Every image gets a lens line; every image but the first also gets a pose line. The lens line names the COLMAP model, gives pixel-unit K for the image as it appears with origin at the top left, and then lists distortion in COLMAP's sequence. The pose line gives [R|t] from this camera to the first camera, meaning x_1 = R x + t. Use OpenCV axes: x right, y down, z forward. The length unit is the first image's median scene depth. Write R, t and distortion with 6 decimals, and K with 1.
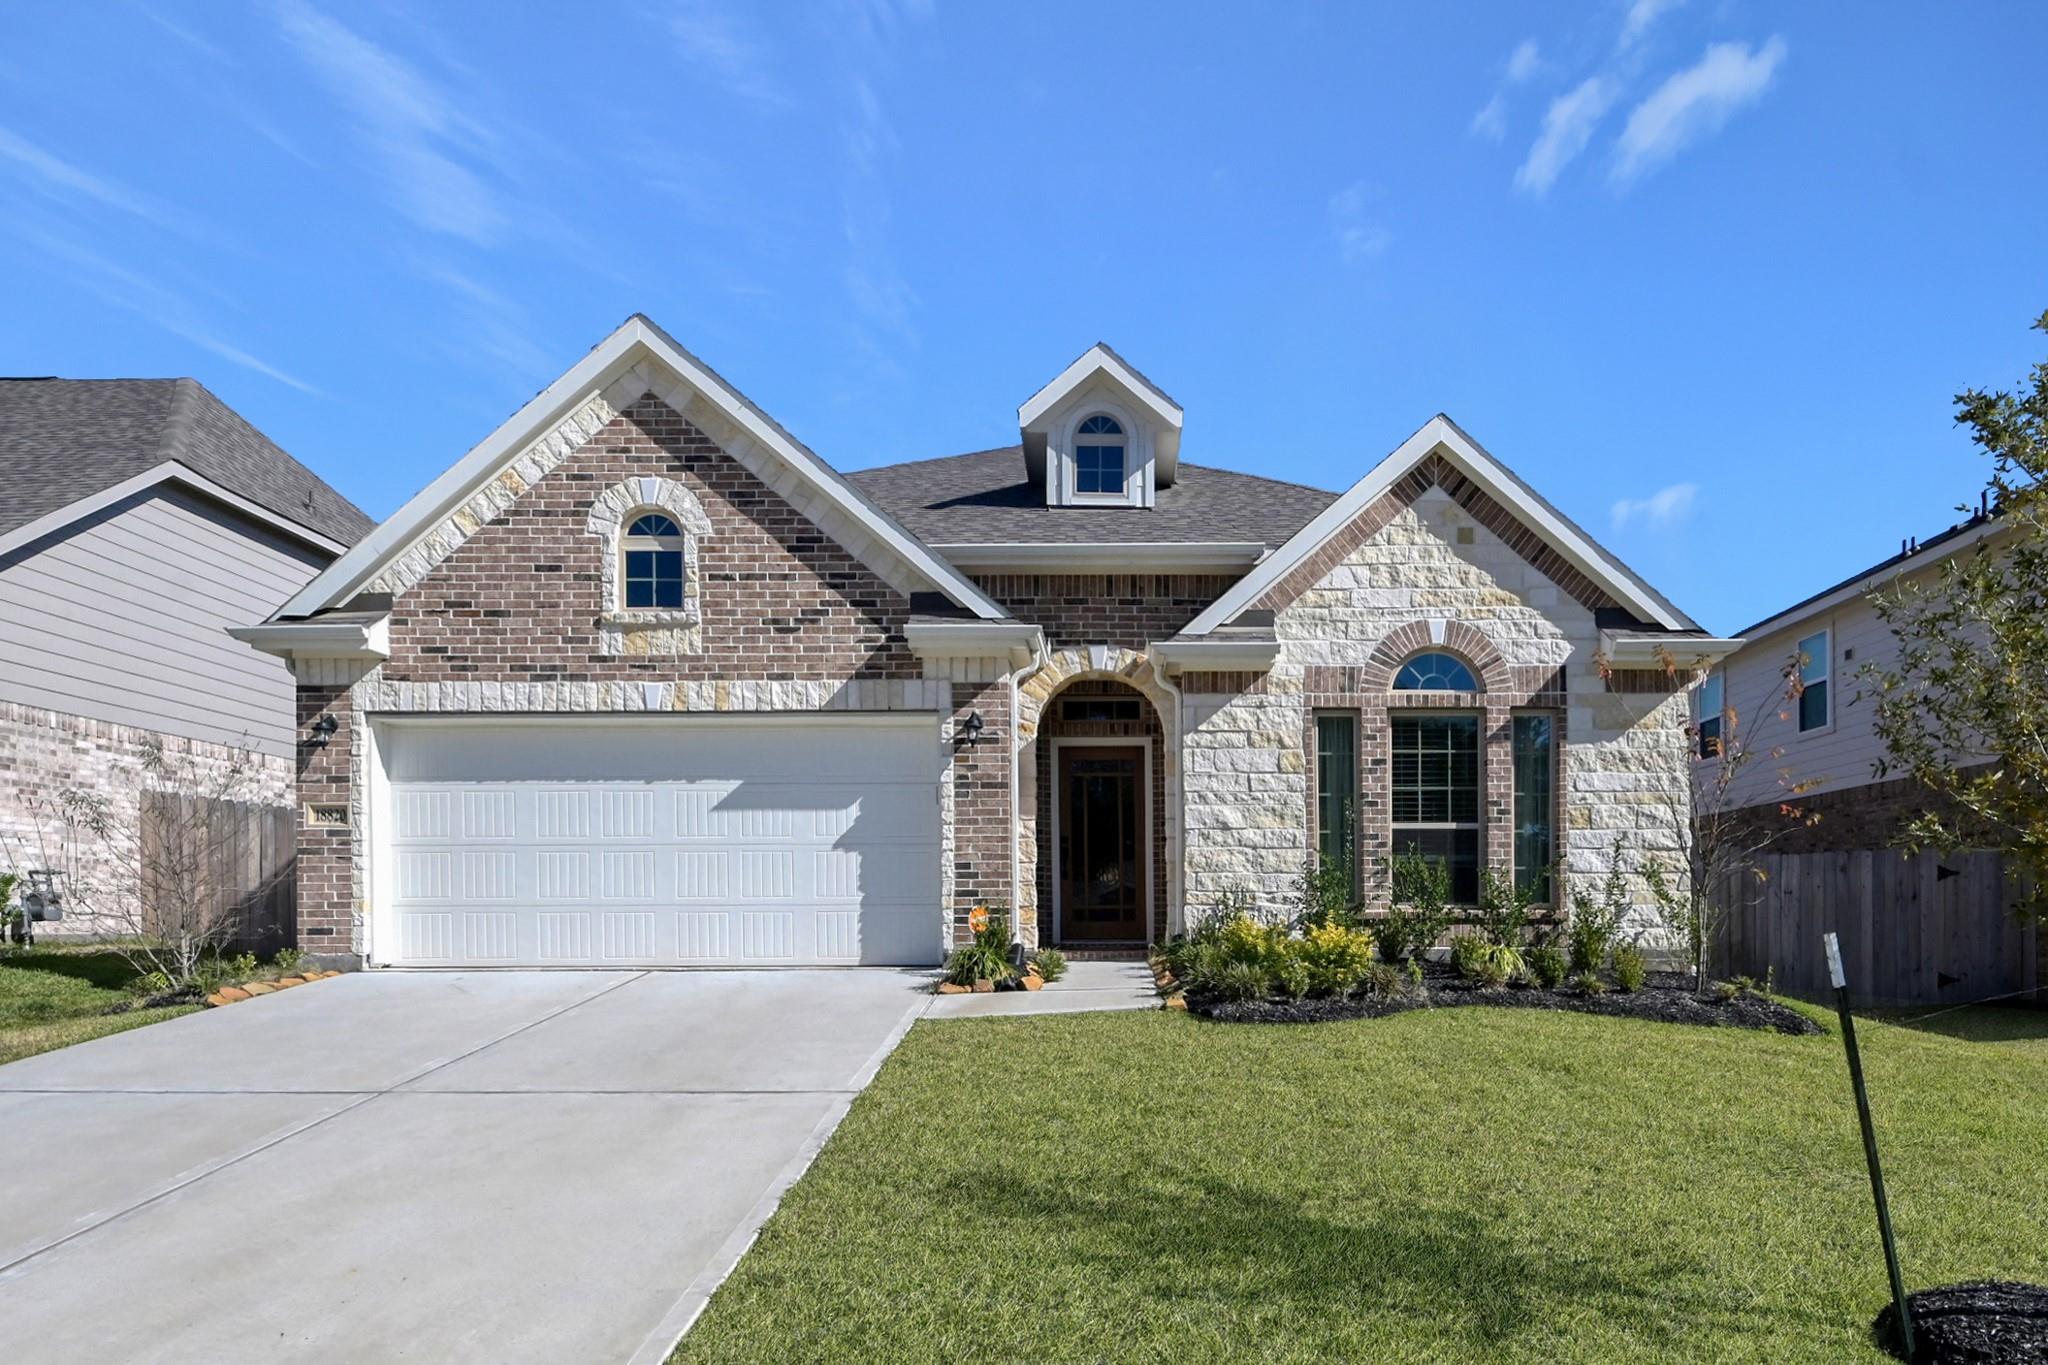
lens RADIAL K [[1060.1, 0, 1025.4], [0, 1060.1, 763.0], [0, 0, 1]] dist [-0.001181, -0.000384]
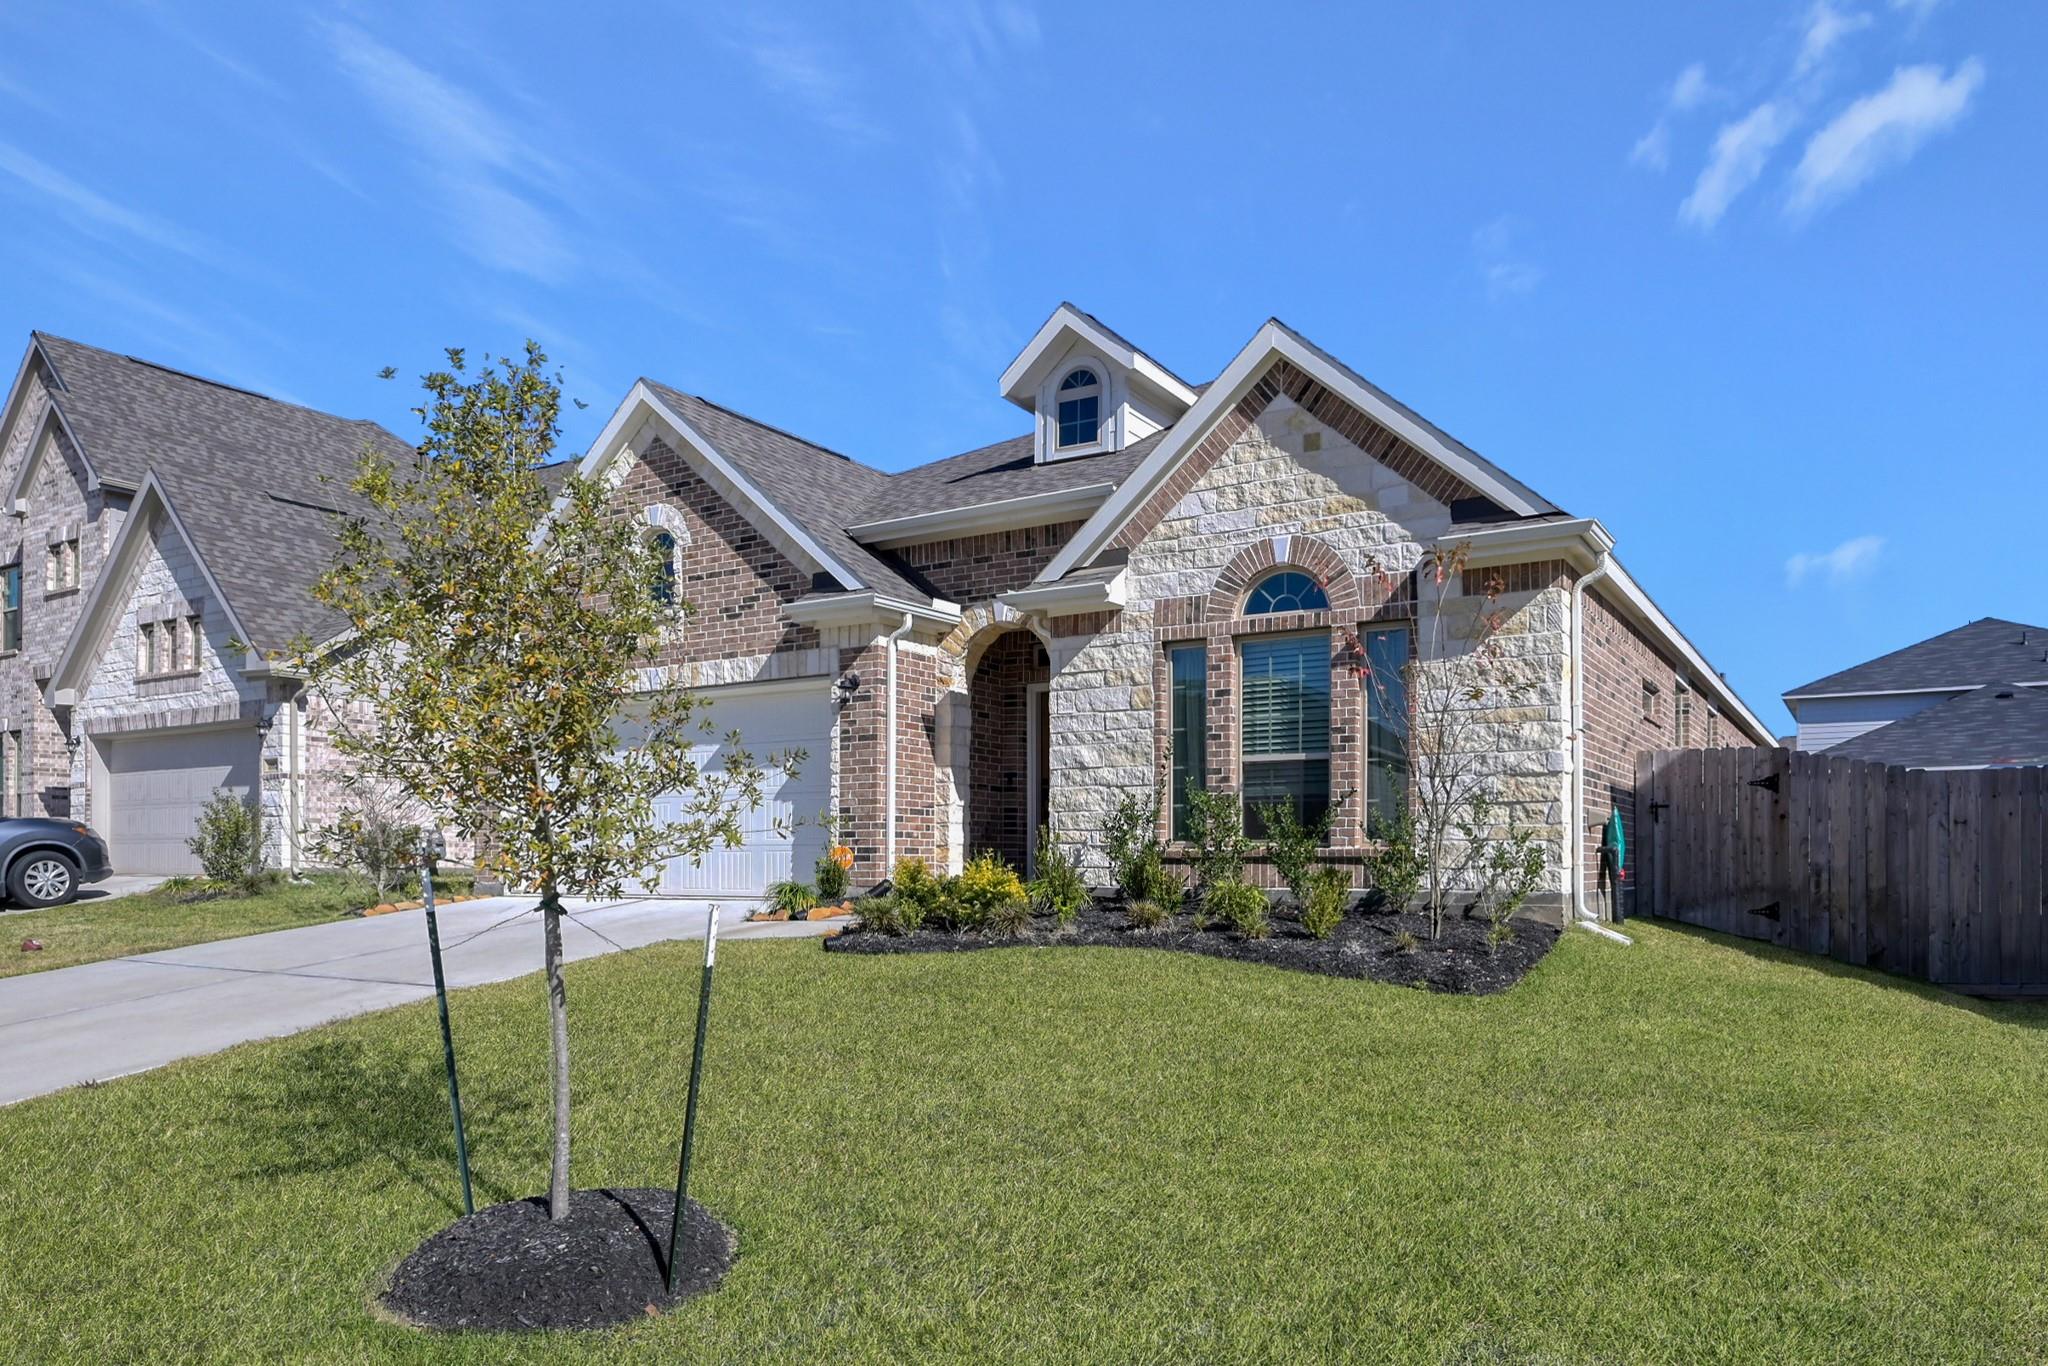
lens RADIAL K [[1054.6, 0, 1024.0], [0, 1054.6, 679.0], [0, 0, 1]] dist [0.003297, 0.000835]
pose [[0.900219, -0.072443, -0.429369, 0.575577], [0.063494, 0.997363, -0.035151, 0.008491], [0.430783, 0.004381, 0.902445, 0.061383]]
